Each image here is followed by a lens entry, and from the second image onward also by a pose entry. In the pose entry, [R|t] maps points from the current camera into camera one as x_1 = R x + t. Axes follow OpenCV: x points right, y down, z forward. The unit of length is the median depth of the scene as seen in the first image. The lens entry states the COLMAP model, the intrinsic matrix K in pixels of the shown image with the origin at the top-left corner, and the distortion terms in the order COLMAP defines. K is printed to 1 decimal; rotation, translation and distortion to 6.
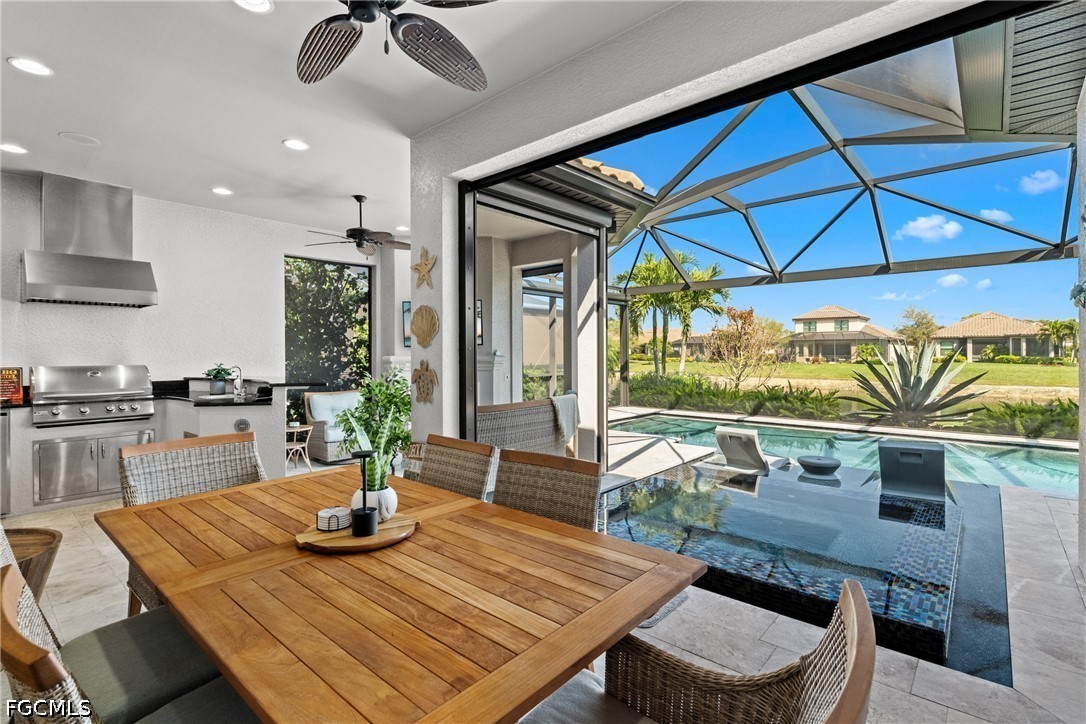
lens RADIAL K [[509.8, 0, 541.7], [0, 509.8, 352.7], [0, 0, 1]] dist [0.004976, 0.001550]
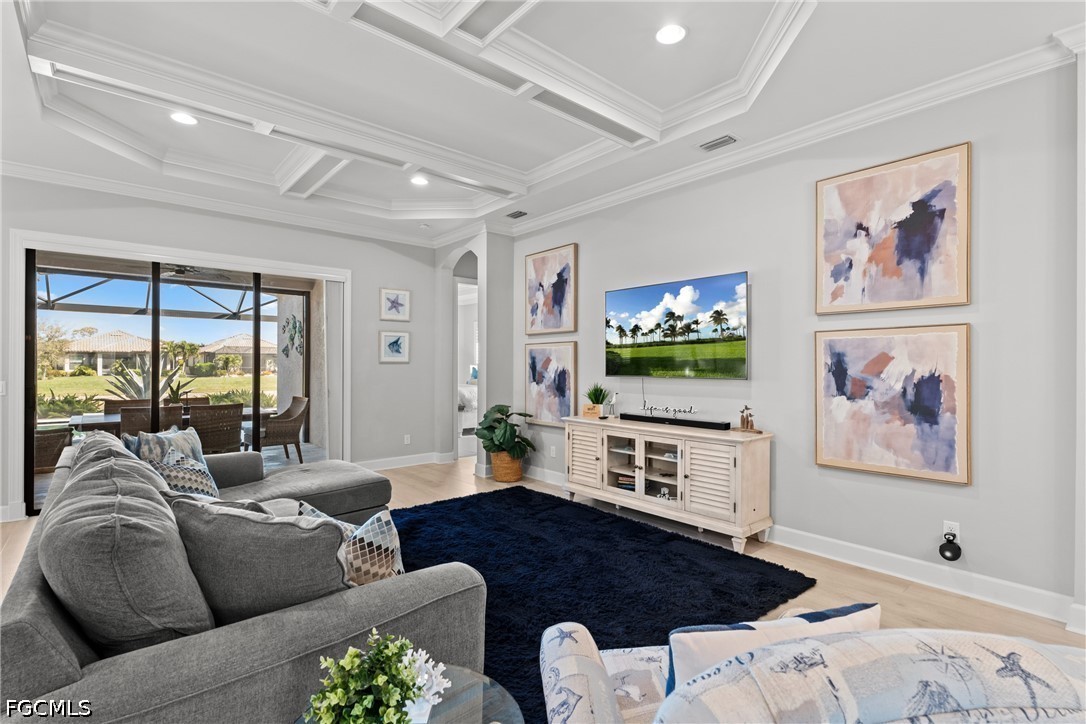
lens RADIAL K [[509.8, 0, 544.7], [0, 509.8, 364.7], [0, 0, 1]] dist [0.004976, 0.001550]
pose [[0.132108, 0.003913, 0.991228, -0.456171], [0.000310, 0.999992, -0.003989, 0.001714], [-0.991235, 0.000834, 0.132106, -0.262956]]
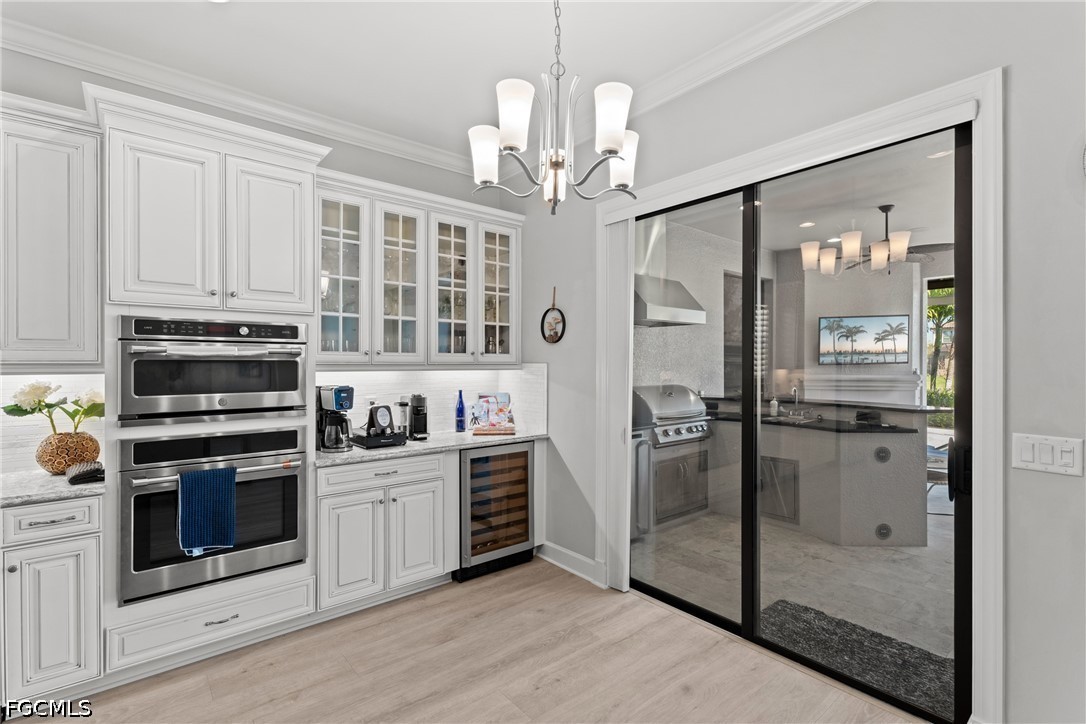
lens RADIAL K [[509.8, 0, 542.0], [0, 509.8, 363.7], [0, 0, 1]] dist [0.004976, 0.001550]
pose [[0.986665, 0.007728, -0.162578, -0.314875], [-0.007353, 0.999969, 0.002910, -0.006734], [0.162596, -0.001675, 0.986691, -0.008578]]
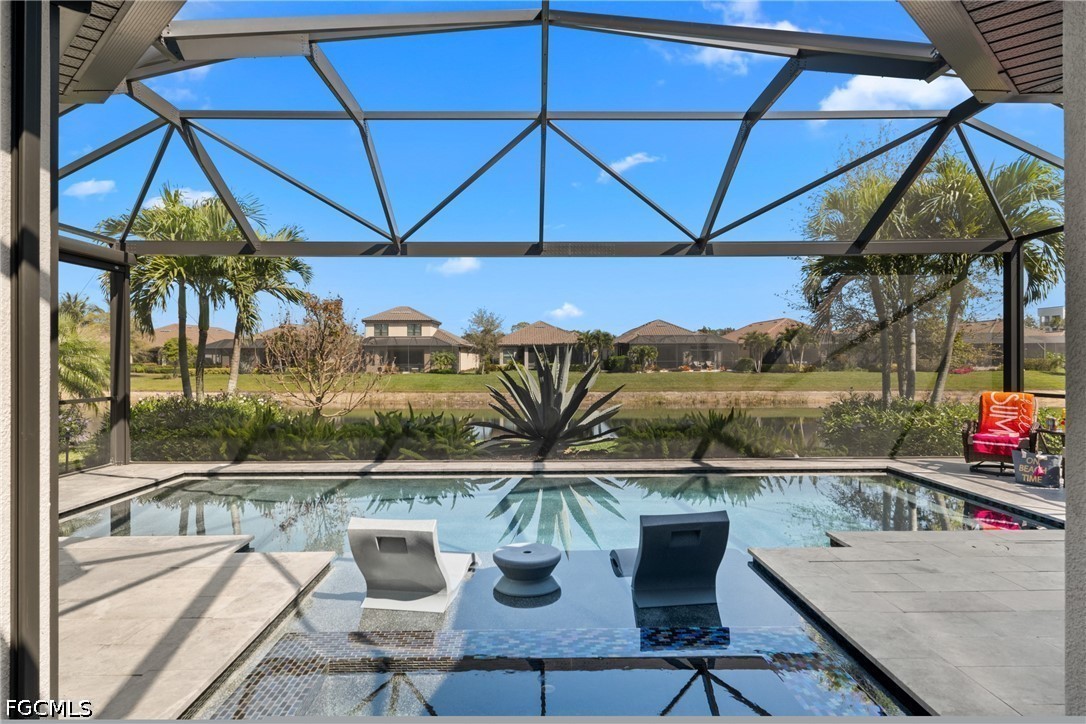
lens RADIAL K [[644.7, 0, 541.0], [0, 644.7, 353.7], [0, 0, 1]] dist [0.013026, 0.000671]
pose [[0.741830, 0.005453, 0.670566, 0.033193], [0.002306, 0.999940, -0.010682, -0.001331], [-0.670584, 0.009470, 0.741773, 0.198726]]
